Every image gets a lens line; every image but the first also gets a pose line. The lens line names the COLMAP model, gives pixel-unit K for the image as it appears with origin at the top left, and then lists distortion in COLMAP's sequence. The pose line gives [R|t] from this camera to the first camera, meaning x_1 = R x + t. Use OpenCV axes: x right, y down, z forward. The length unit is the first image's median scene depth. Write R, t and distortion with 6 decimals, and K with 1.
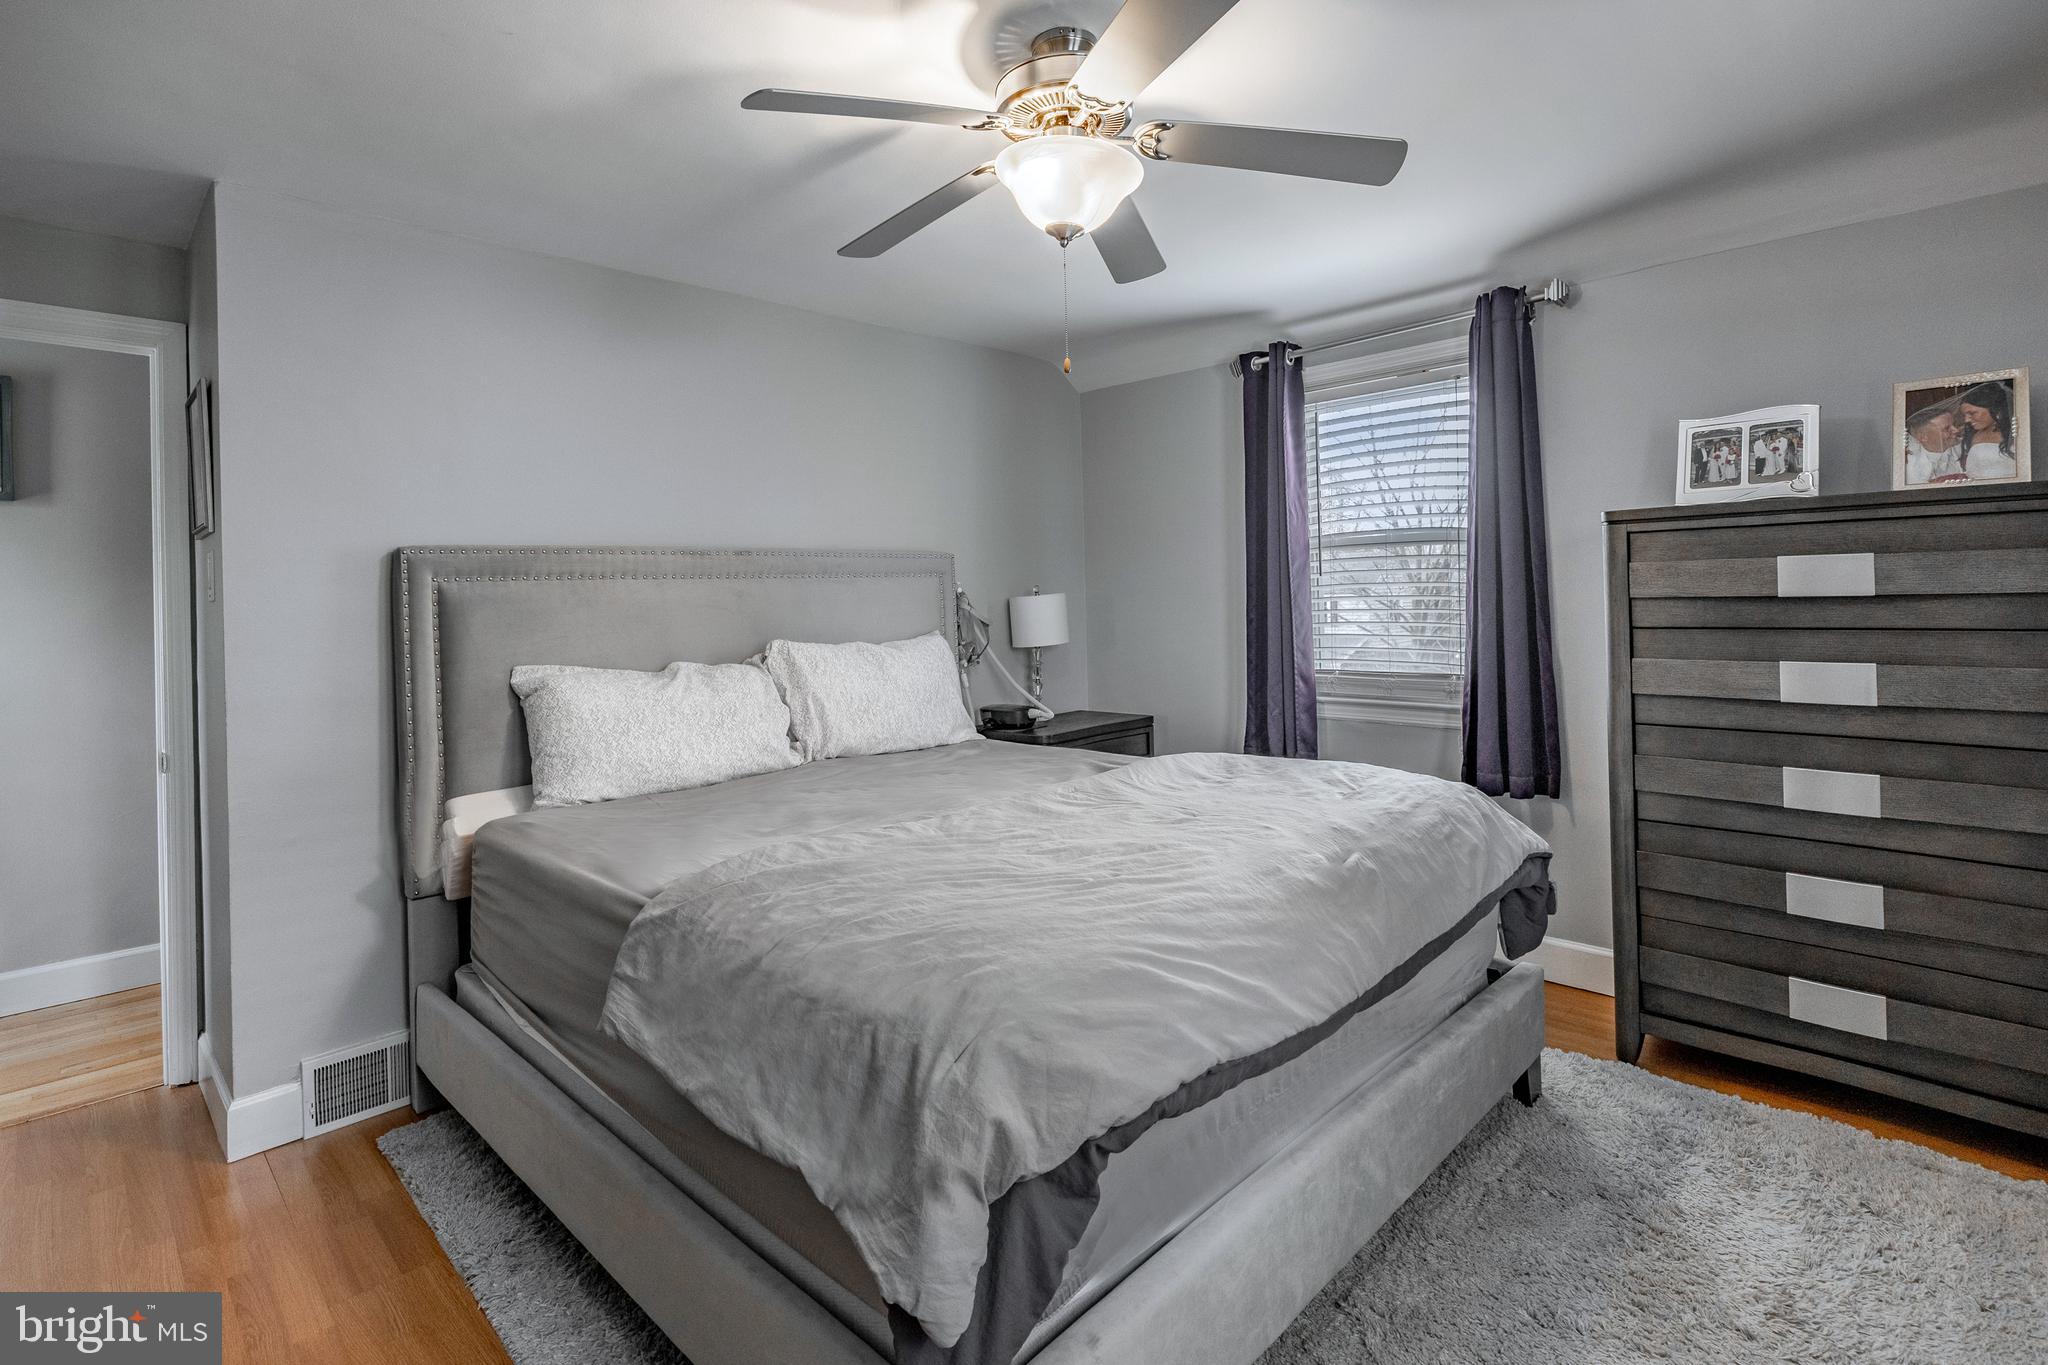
lens RADIAL K [[928.1, 0, 1019.4], [0, 928.1, 603.7], [0, 0, 1]] dist [-0.000959, -0.000288]
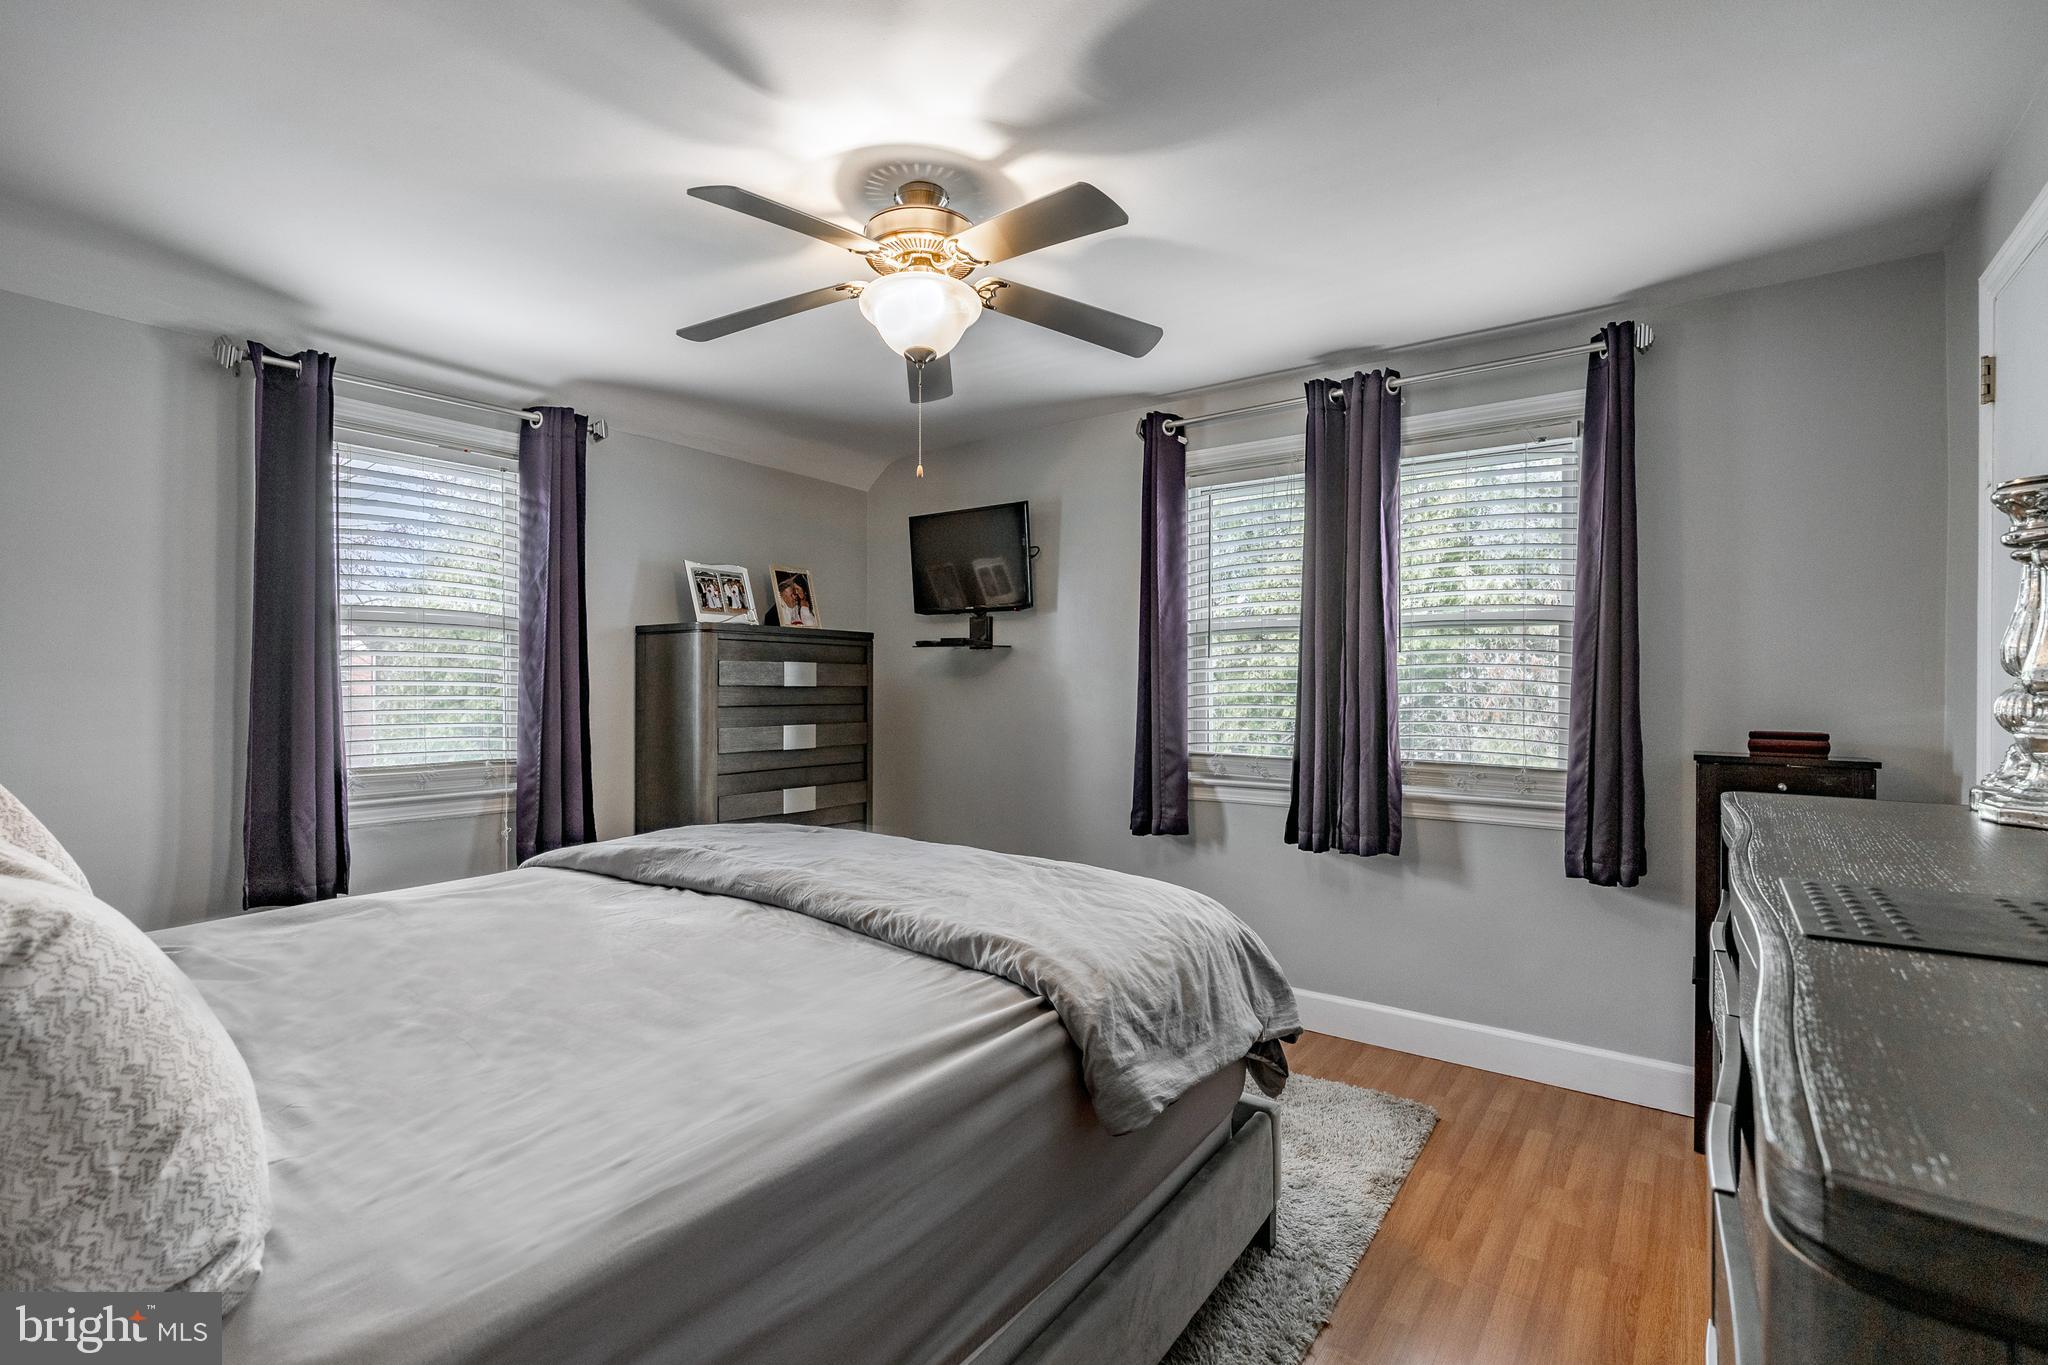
lens RADIAL K [[940.8, 0, 1024.0], [0, 940.8, 682.5], [0, 0, 1]] dist [0.000585, 0.000136]
pose [[-0.140377, 0.015244, 0.989981, -0.652471], [0.000602, 0.999883, -0.015311, 0.007987], [-0.990098, -0.001553, -0.140370, 0.590367]]
